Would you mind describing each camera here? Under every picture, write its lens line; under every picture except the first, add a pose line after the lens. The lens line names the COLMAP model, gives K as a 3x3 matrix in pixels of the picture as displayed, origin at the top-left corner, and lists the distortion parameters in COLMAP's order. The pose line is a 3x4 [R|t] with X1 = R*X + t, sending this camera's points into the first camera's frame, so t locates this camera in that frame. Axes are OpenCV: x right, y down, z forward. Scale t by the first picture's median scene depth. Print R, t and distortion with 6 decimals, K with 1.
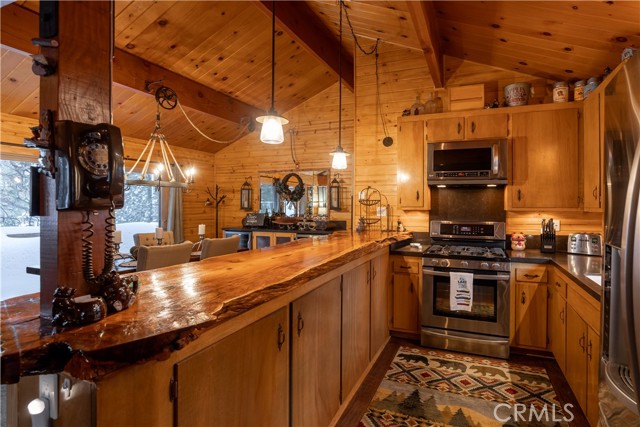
lens RADIAL K [[323.5, 0, 339.8], [0, 323.5, 212.1], [0, 0, 1]] dist [-0.034996, -0.000041]
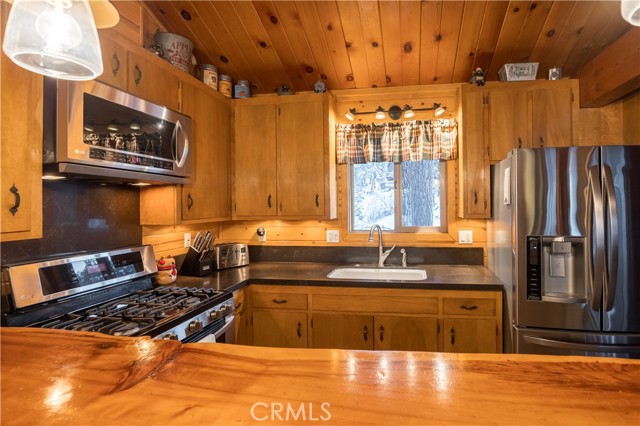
lens RADIAL K [[292.6, 0, 369.7], [0, 292.6, 202.9], [0, 0, 1]] dist [-0.014775, -0.000185]
pose [[-0.273468, 0.004459, 0.961871, -0.115889], [0.027441, 0.999618, 0.003168, -0.033669], [-0.961490, 0.027261, -0.273486, 0.656923]]
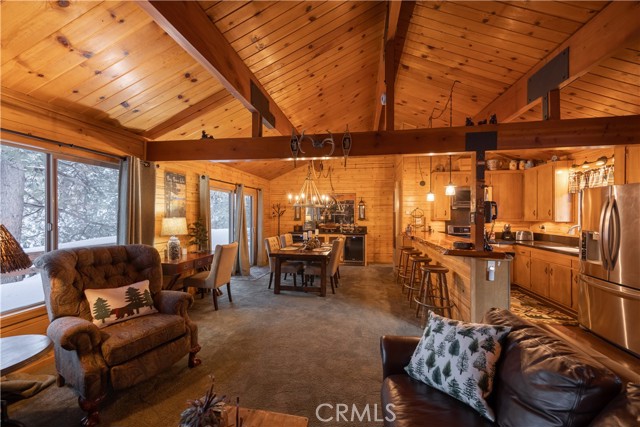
lens RADIAL K [[258.2, 0, 320.3], [0, 258.2, 219.1], [0, 0, 1]] dist [0.004882, -0.001146]
pose [[0.969975, -0.006494, 0.243119, -0.797362], [0.006454, 0.999979, 0.000962, -0.018280], [-0.243120, 0.000636, 0.969996, -0.304395]]
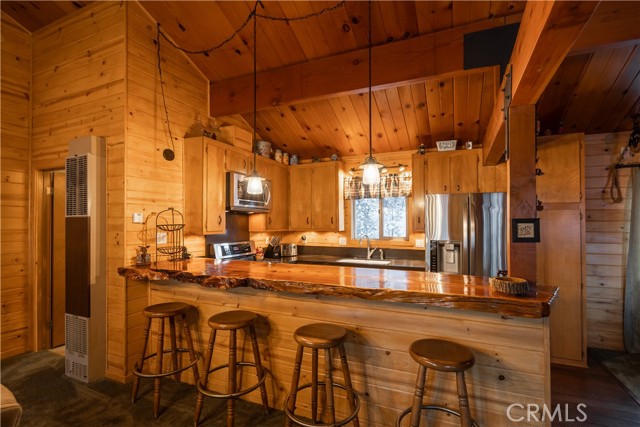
lens RADIAL K [[297.5, 0, 341.3], [0, 297.5, 223.5], [0, 0, 1]] dist [-0.001749, -0.002525]
pose [[-0.011378, -0.007804, 0.999905, -0.639843], [0.019188, 0.999784, 0.008021, -0.037103], [-0.999751, 0.019277, -0.011226, 0.571141]]
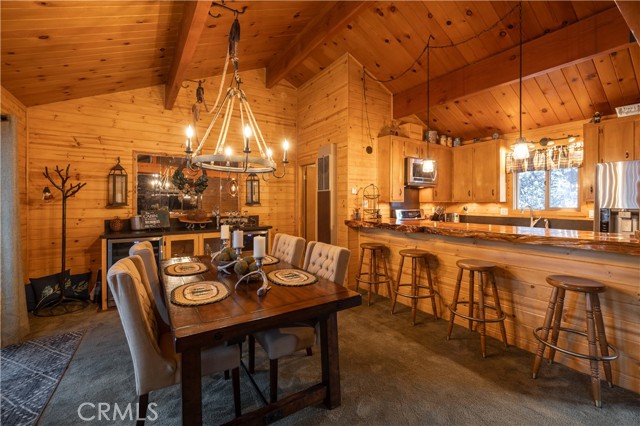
lens RADIAL K [[278.6, 0, 331.6], [0, 278.6, 207.2], [0, 0, 1]] dist [-0.019076, 0.001180]
pose [[0.538183, -0.022898, 0.842517, -0.888559], [0.020303, 0.999693, 0.014201, -0.007739], [-0.842583, 0.009463, 0.538483, 0.536905]]
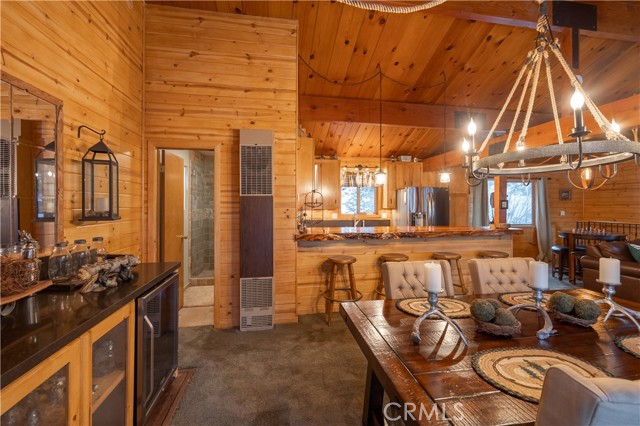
lens RADIAL K [[258.2, 0, 321.0], [0, 258.2, 208.2], [0, 0, 1]] dist [0.004882, -0.001146]
pose [[-0.534349, -0.012986, 0.845164, -0.652038], [0.014186, 0.999603, 0.024328, -0.038239], [-0.845145, 0.024990, -0.533953, 1.425531]]
